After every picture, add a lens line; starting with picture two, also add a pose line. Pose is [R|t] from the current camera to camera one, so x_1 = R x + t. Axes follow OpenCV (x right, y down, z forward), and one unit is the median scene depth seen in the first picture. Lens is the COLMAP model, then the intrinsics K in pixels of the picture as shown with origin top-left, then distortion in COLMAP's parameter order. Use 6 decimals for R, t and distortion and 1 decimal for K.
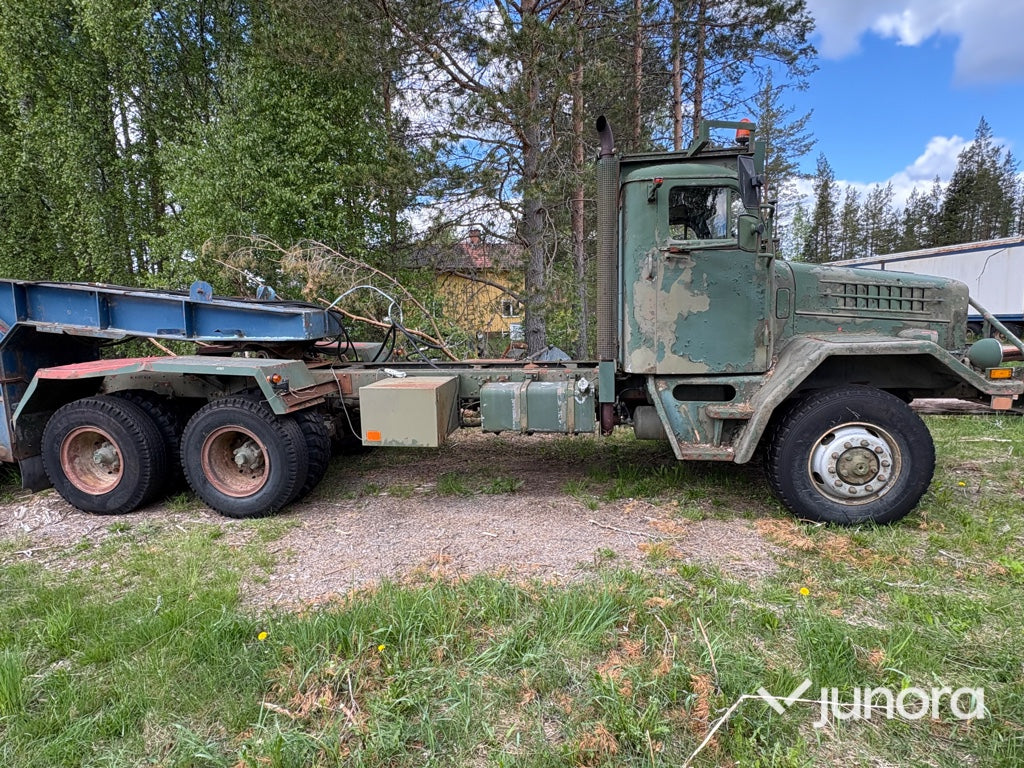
lens RADIAL K [[547.5, 0, 512.0], [0, 547.5, 384.0], [0, 0, 1]] dist [0.002375, 0.000221]
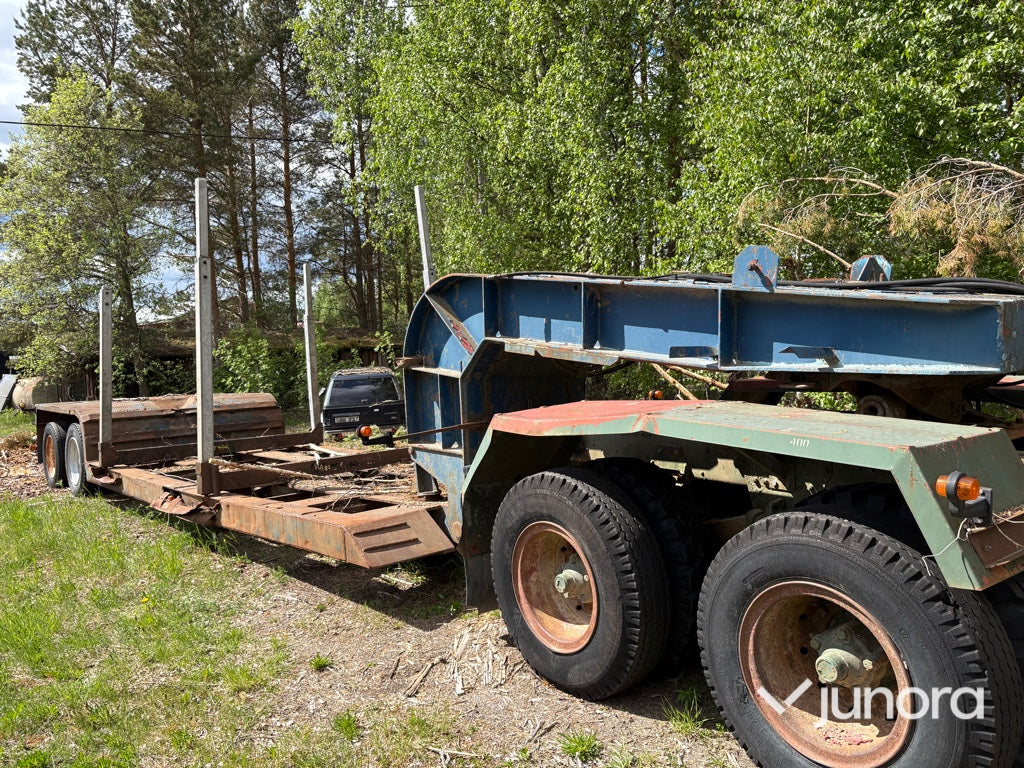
lens RADIAL K [[762.4, 0, 524.2], [0, 762.4, 381.5], [0, 0, 1]] dist [0.002795, -0.000935]
pose [[0.733302, 0.027846, -0.679333, -0.271292], [-0.068573, 0.997095, -0.033150, -0.036535], [0.676437, 0.070893, 0.733081, 0.402547]]
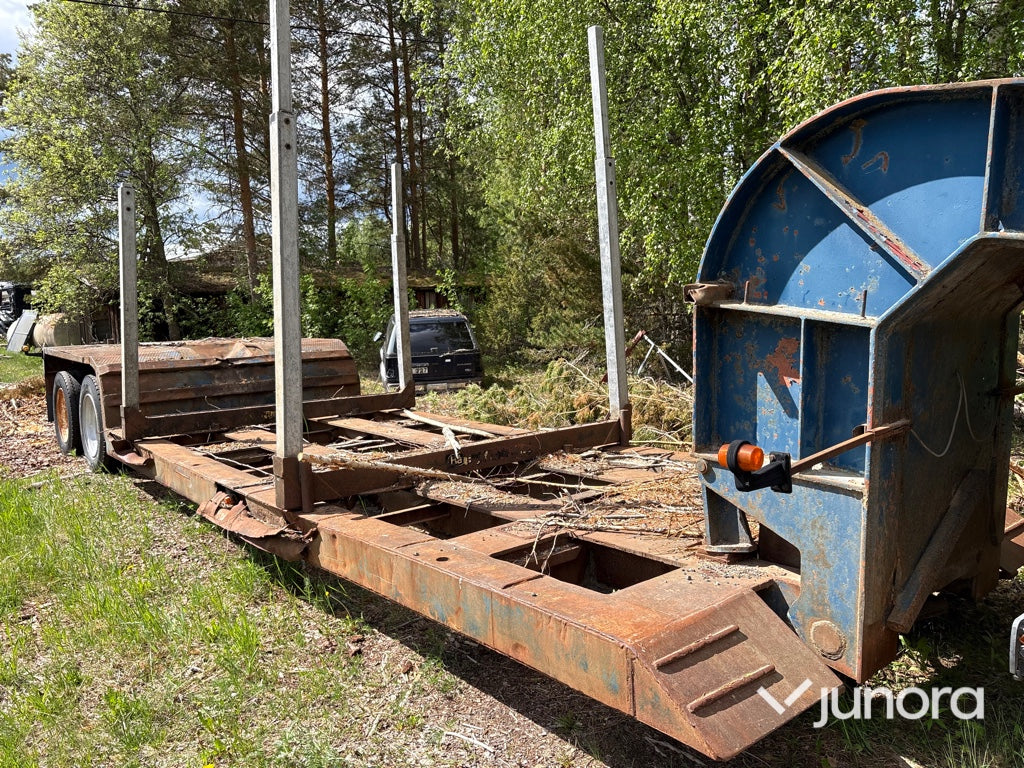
lens RADIAL K [[758.6, 0, 512.0], [0, 758.6, 384.0], [0, 0, 1]] dist [0.003820, -0.001602]
pose [[0.704890, 0.094423, -0.703004, -0.867366], [-0.089398, 0.995023, 0.044007, -0.035119], [0.703660, 0.031827, 0.709823, 0.608487]]
